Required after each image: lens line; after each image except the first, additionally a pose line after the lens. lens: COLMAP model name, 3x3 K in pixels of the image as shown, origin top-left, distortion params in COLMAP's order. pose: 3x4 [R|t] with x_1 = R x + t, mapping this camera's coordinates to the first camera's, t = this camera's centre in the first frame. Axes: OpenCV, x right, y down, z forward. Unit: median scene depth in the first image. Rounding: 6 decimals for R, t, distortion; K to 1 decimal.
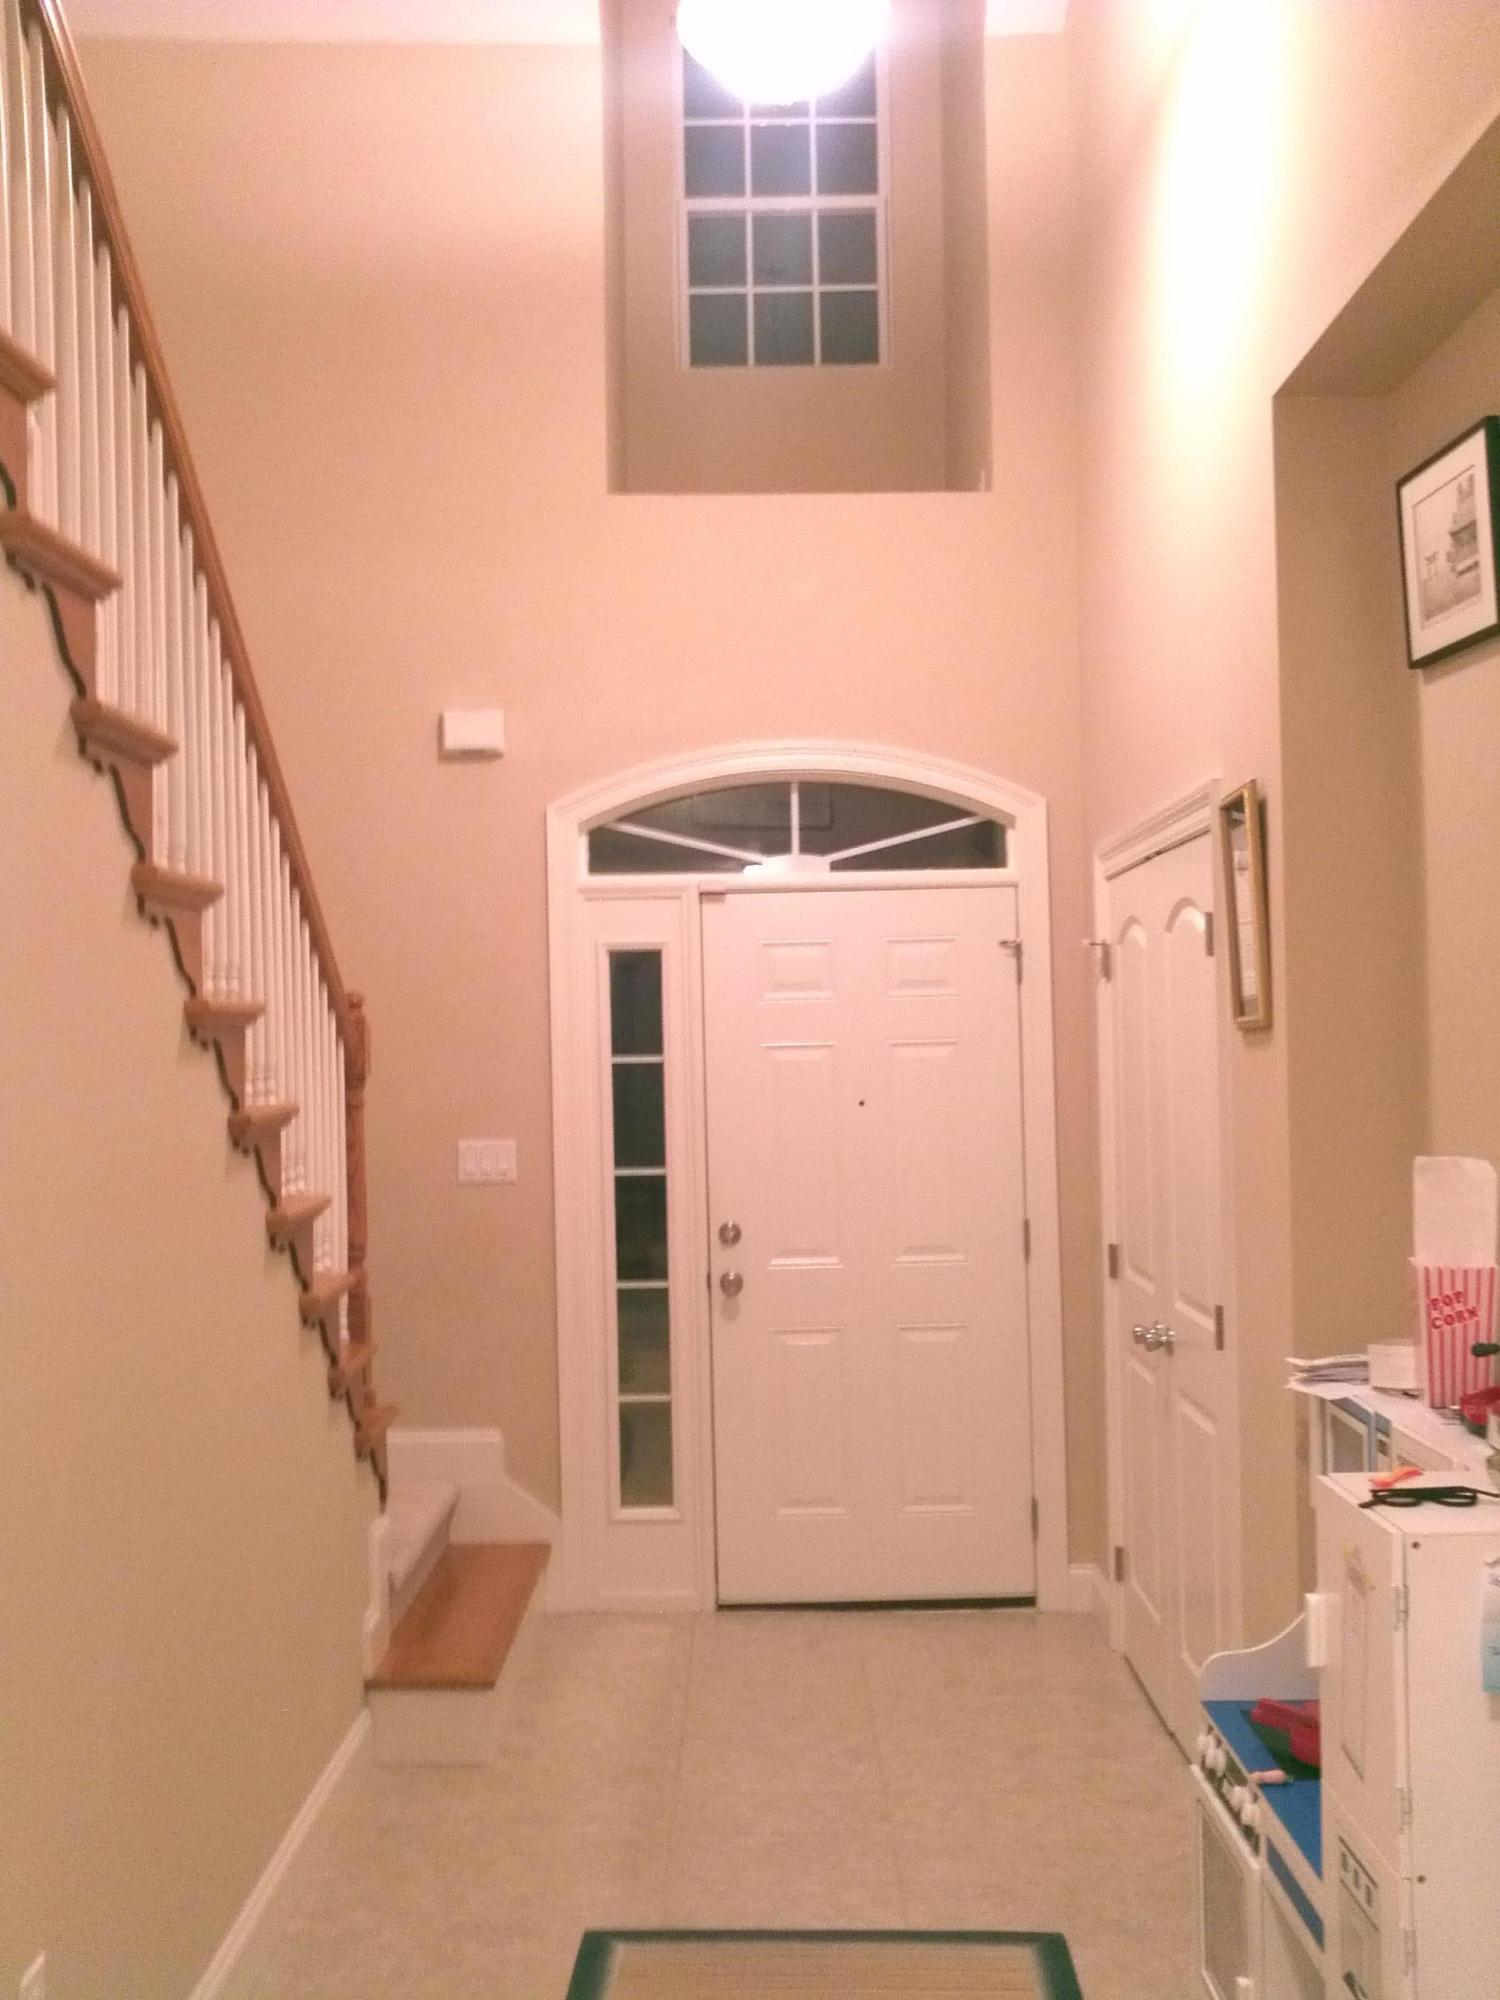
lens RADIAL K [[2009.2, 0, 754.9], [0, 2009.2, 1015.7], [0, 0, 1]] dist [-0.015967, 0.000000]
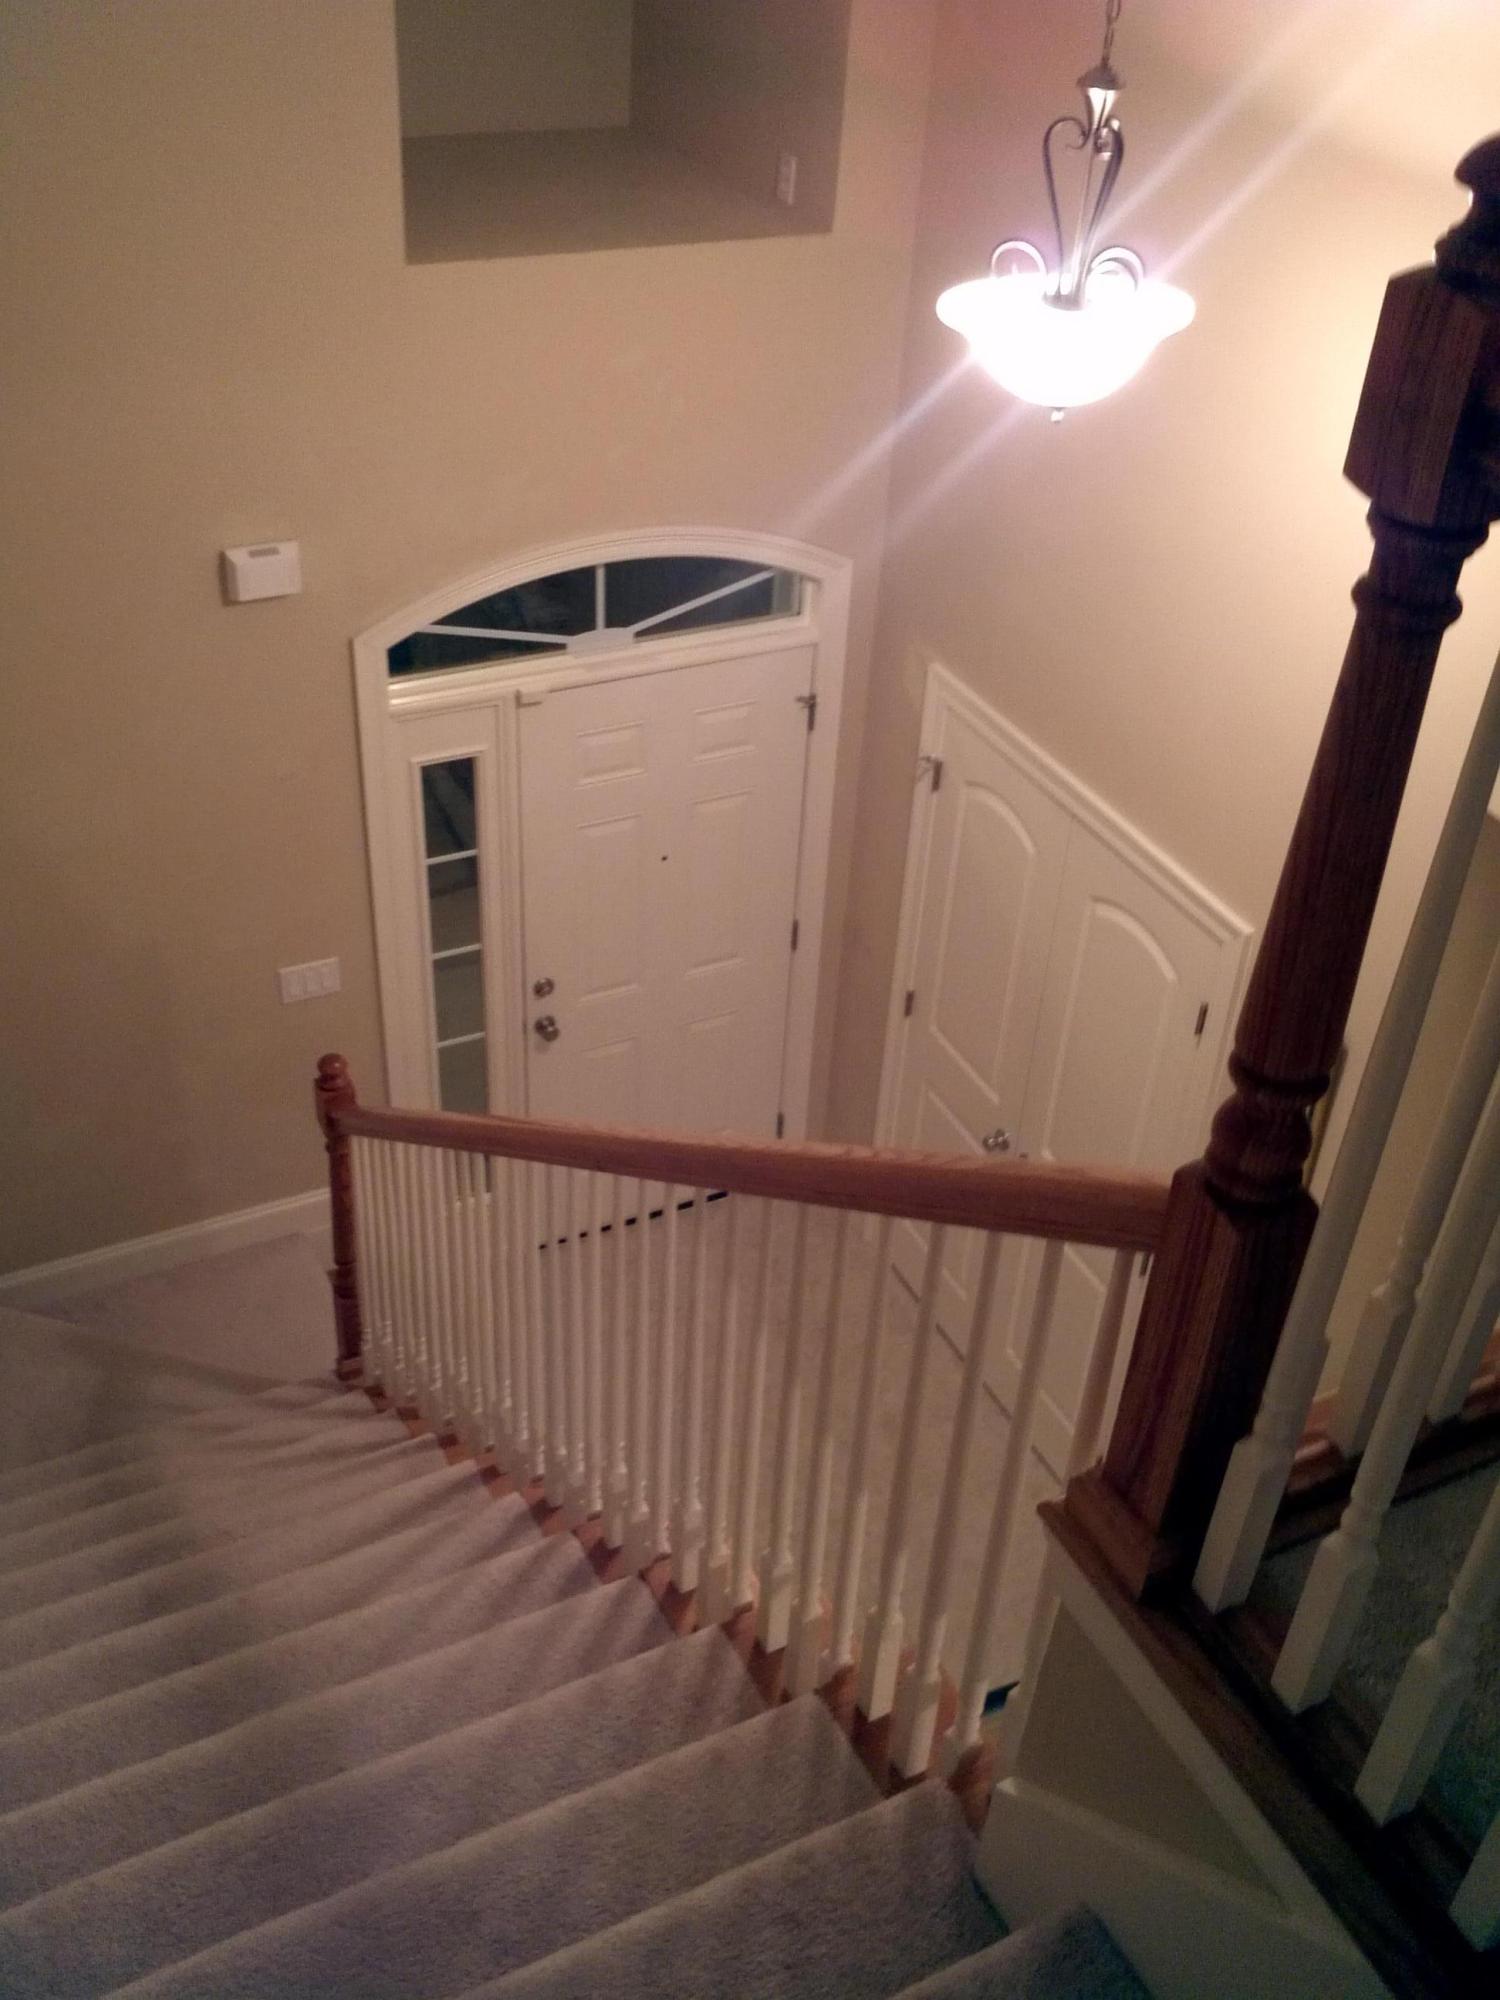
lens RADIAL K [[2009.2, 0, 787.5], [0, 2009.2, 1025.8], [0, 0, 1]] dist [-0.015967, 0.000000]
pose [[0.887786, -0.215904, 0.406474, -0.327194], [-0.077558, 0.800340, 0.594508, -0.503333], [-0.453674, -0.559322, 0.693786, 0.209417]]
